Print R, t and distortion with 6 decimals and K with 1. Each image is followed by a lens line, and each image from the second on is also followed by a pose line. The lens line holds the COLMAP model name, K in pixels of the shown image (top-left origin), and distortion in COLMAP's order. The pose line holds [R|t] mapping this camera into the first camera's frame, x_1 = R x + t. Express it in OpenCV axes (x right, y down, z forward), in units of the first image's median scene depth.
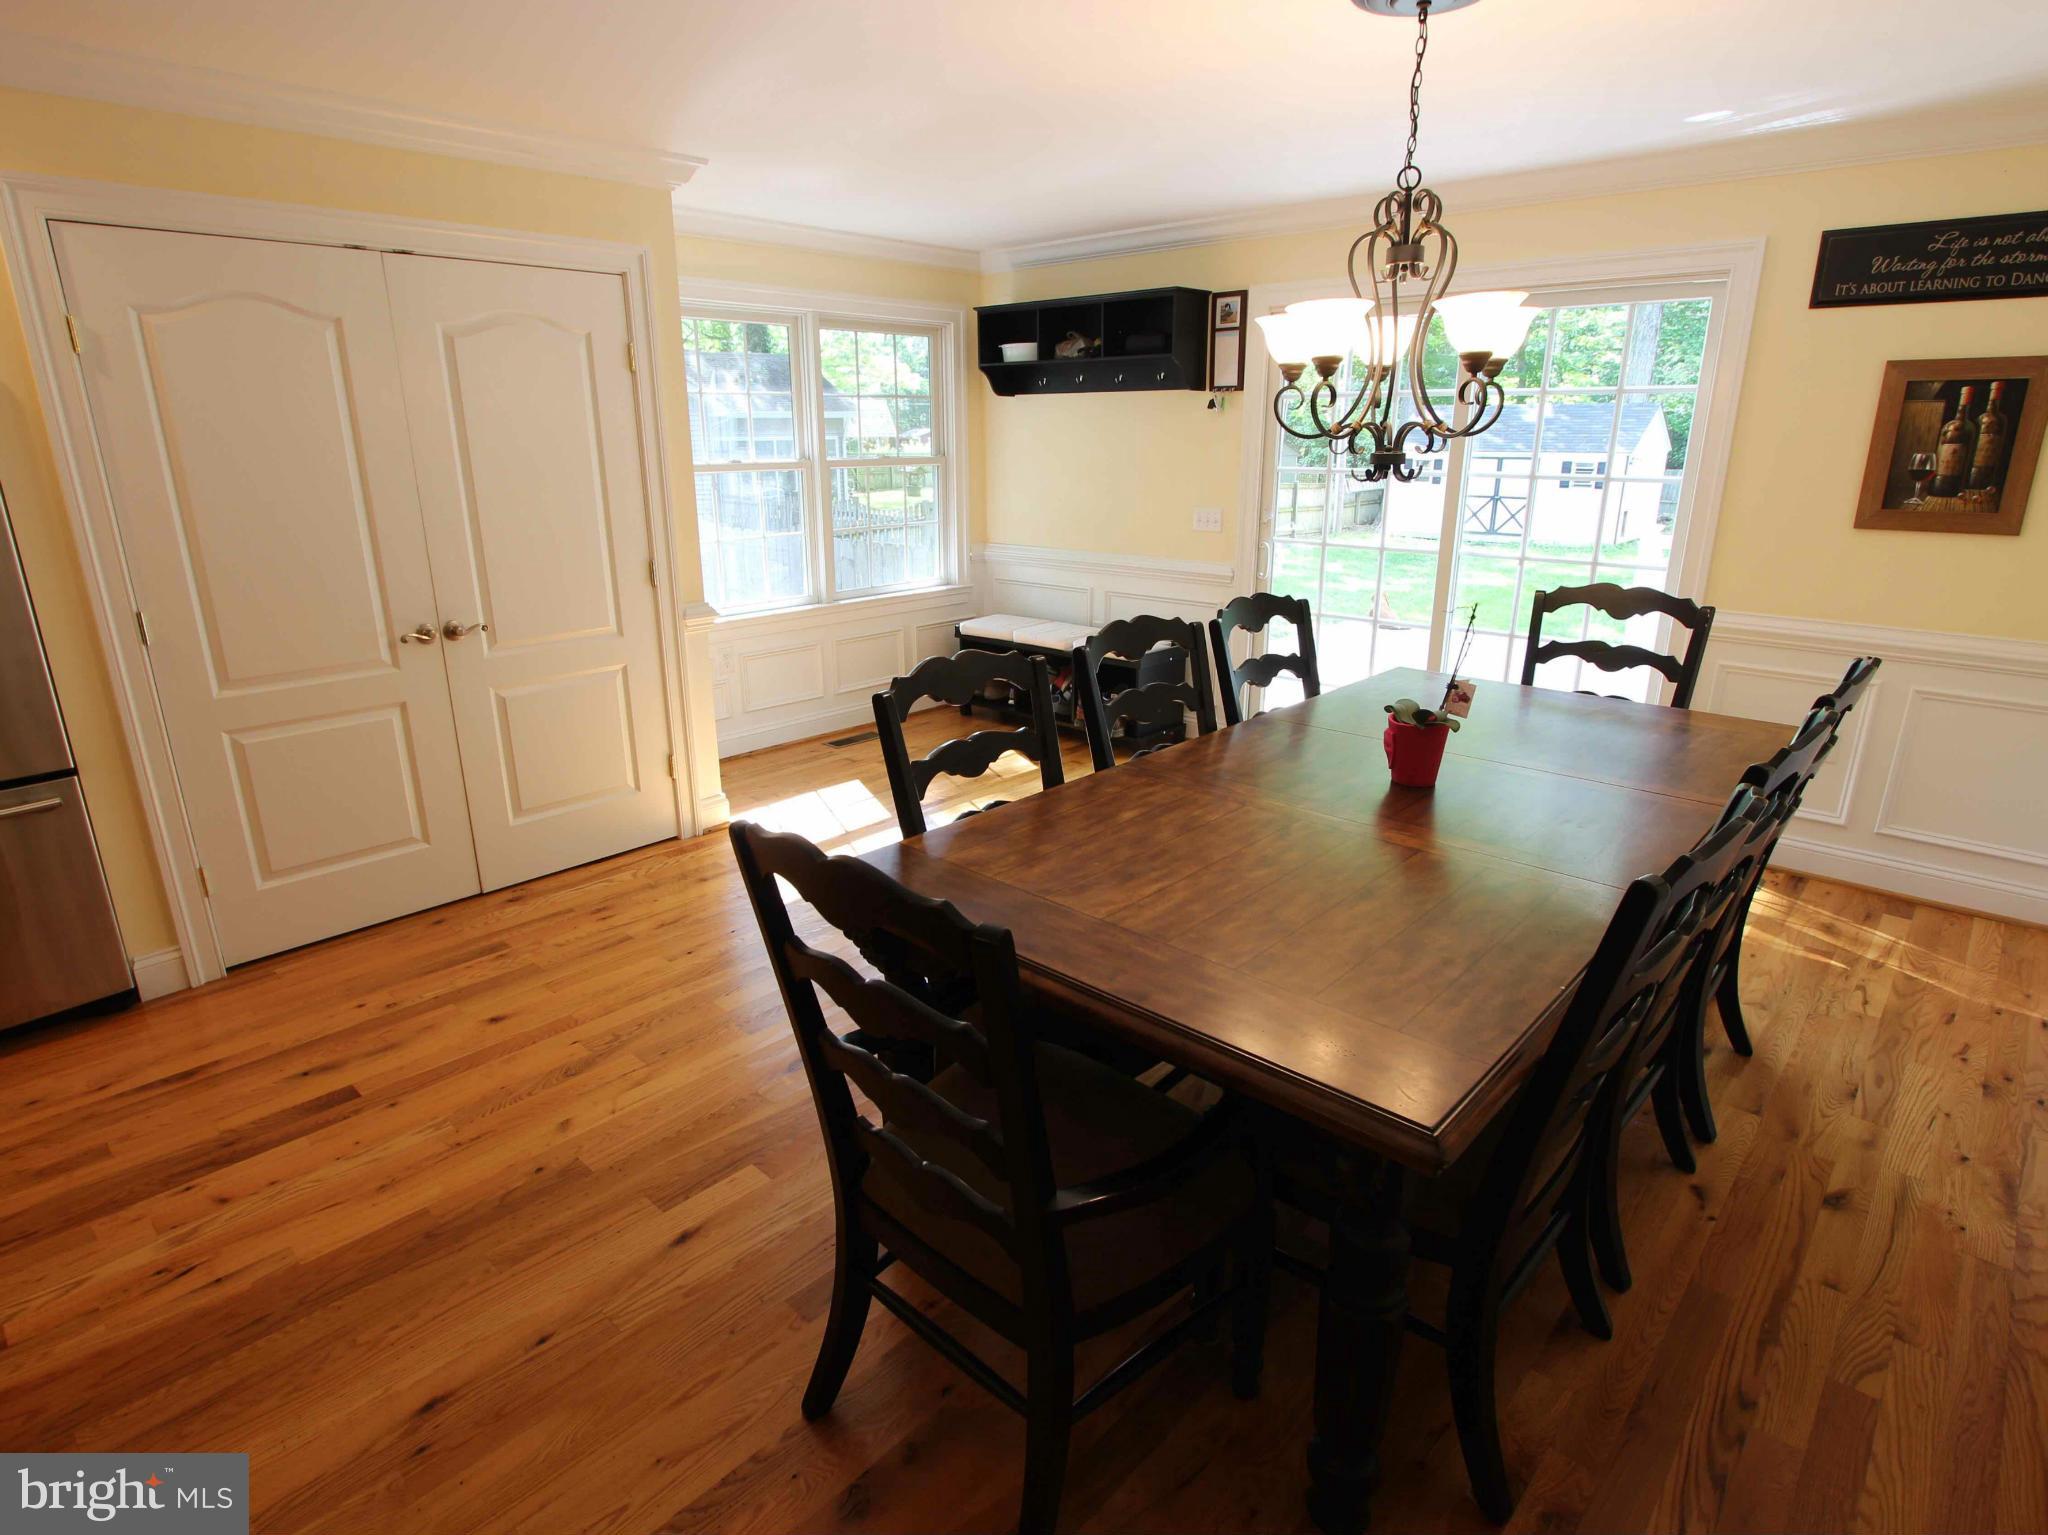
lens RADIAL K [[1092.2, 0, 1017.3], [0, 1092.2, 766.9], [0, 0, 1]] dist [-0.019326, 0.002921]
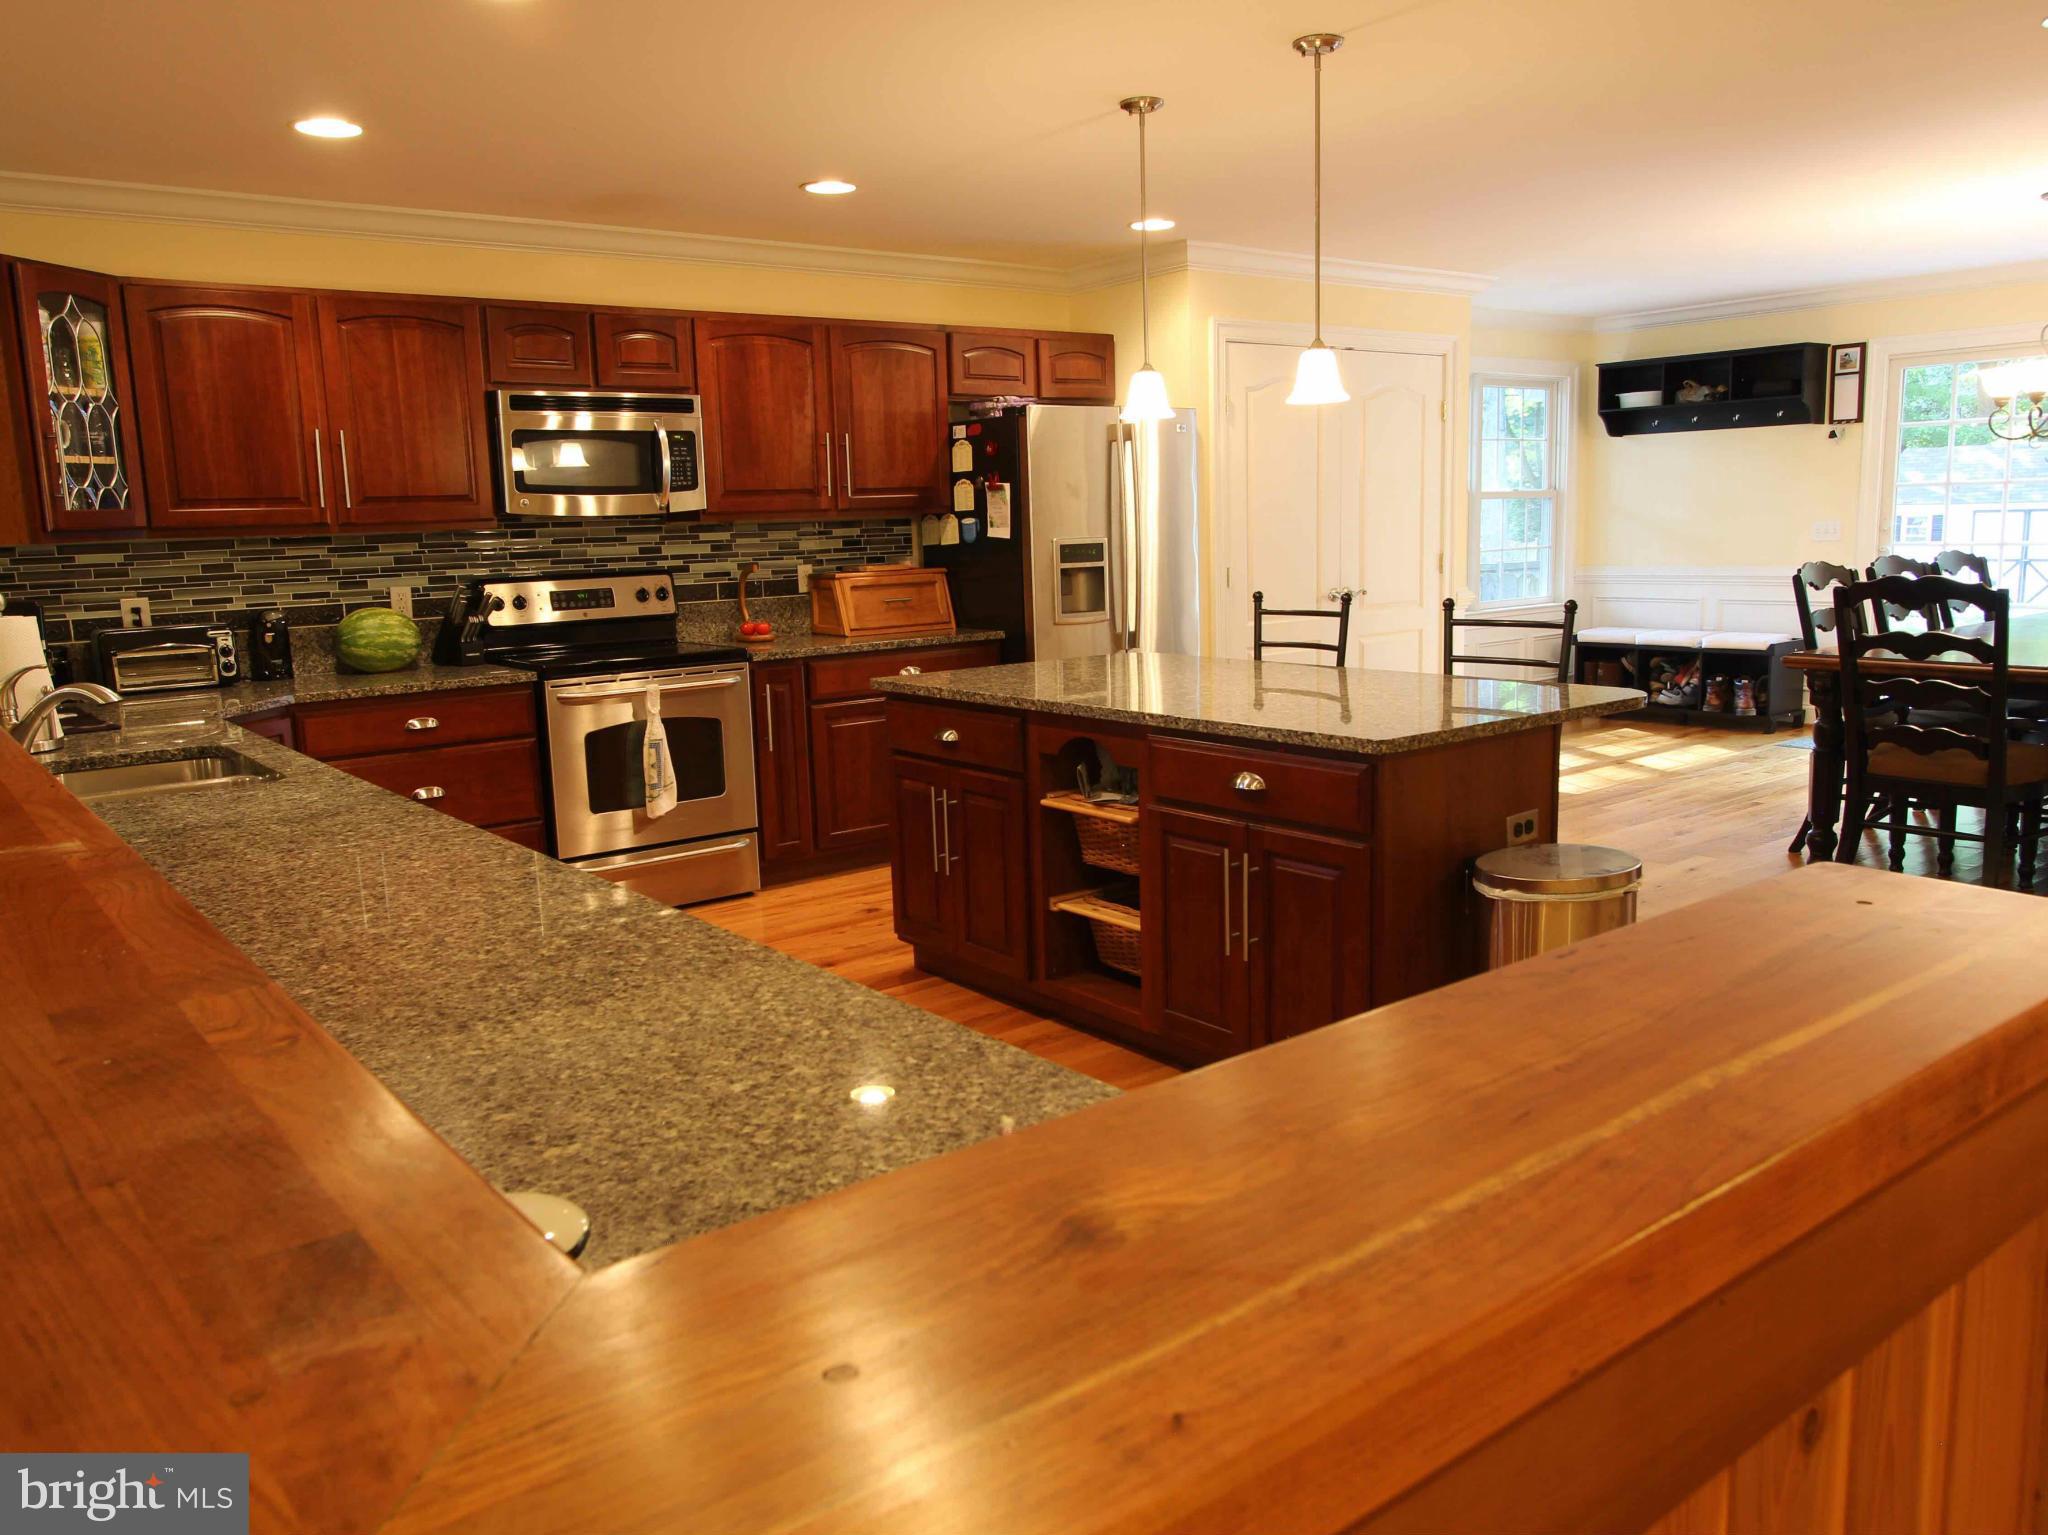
lens RADIAL K [[1526.3, 0, 1024.0], [0, 1526.3, 767.5], [0, 0, 1]] dist [-0.031946, 0.046812]
pose [[0.987052, 0.000433, -0.160401, -0.596304], [-0.021645, 0.991209, -0.130520, 0.368789], [0.158935, 0.132302, 0.978384, -1.002715]]
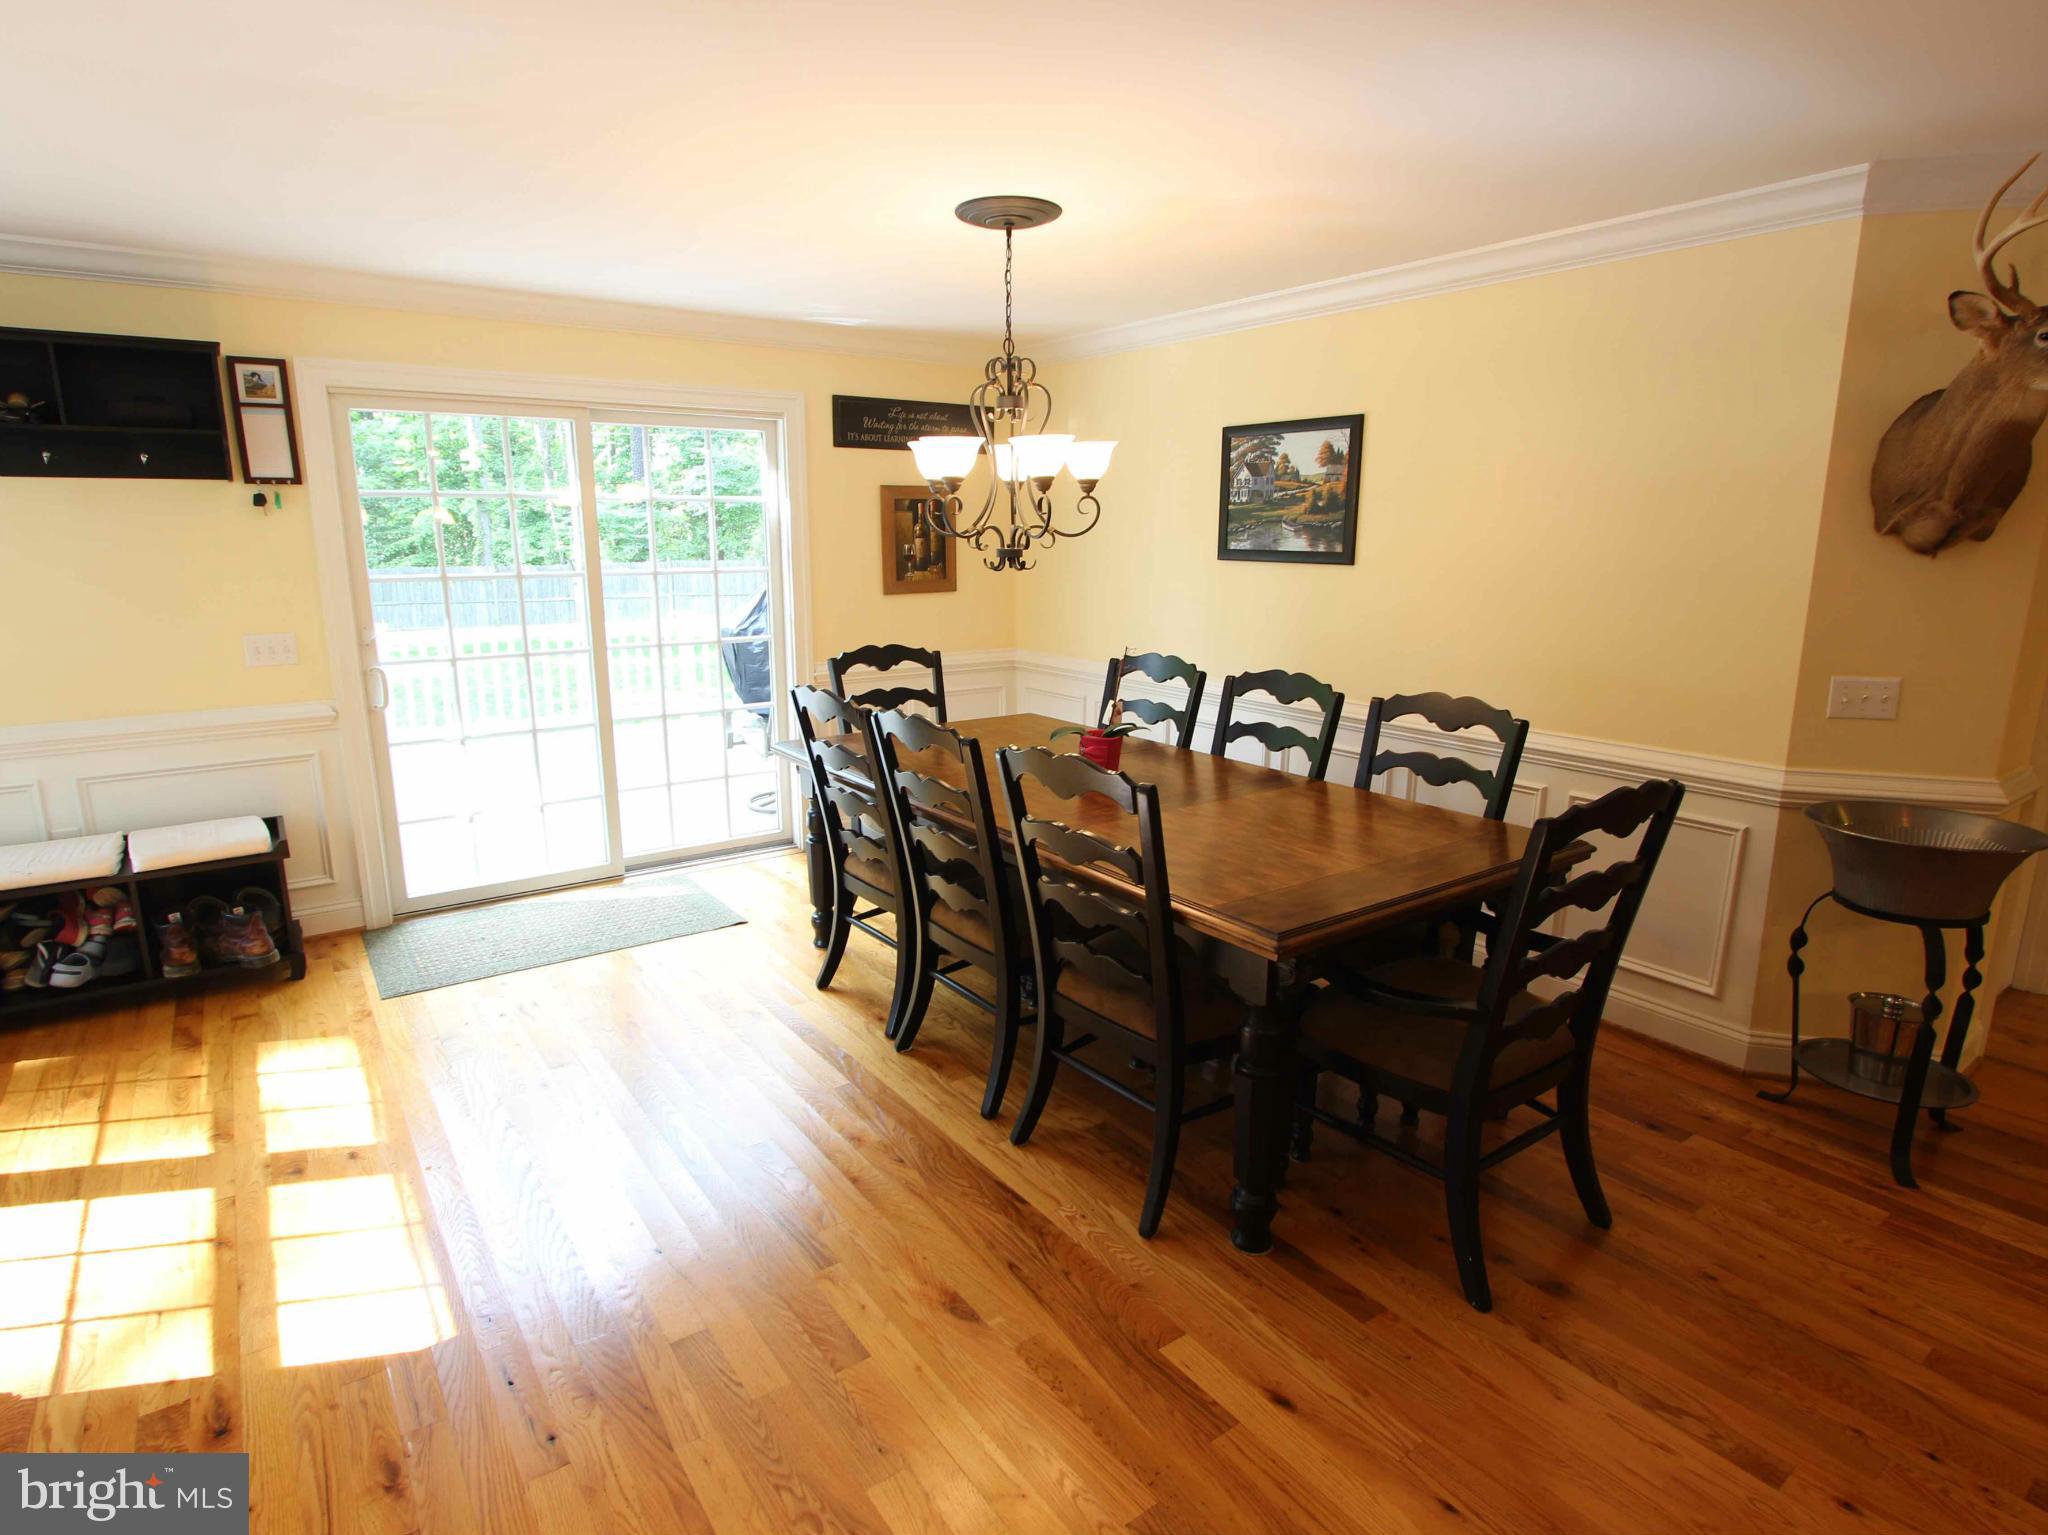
lens RADIAL K [[1092.2, 0, 1017.3], [0, 1092.2, 766.9], [0, 0, 1]] dist [-0.019326, 0.002921]
pose [[0.201541, -0.205302, 0.957722, -0.659097], [0.288476, 0.946859, 0.142267, -0.155029], [-0.936036, 0.247607, 0.250055, 0.503513]]
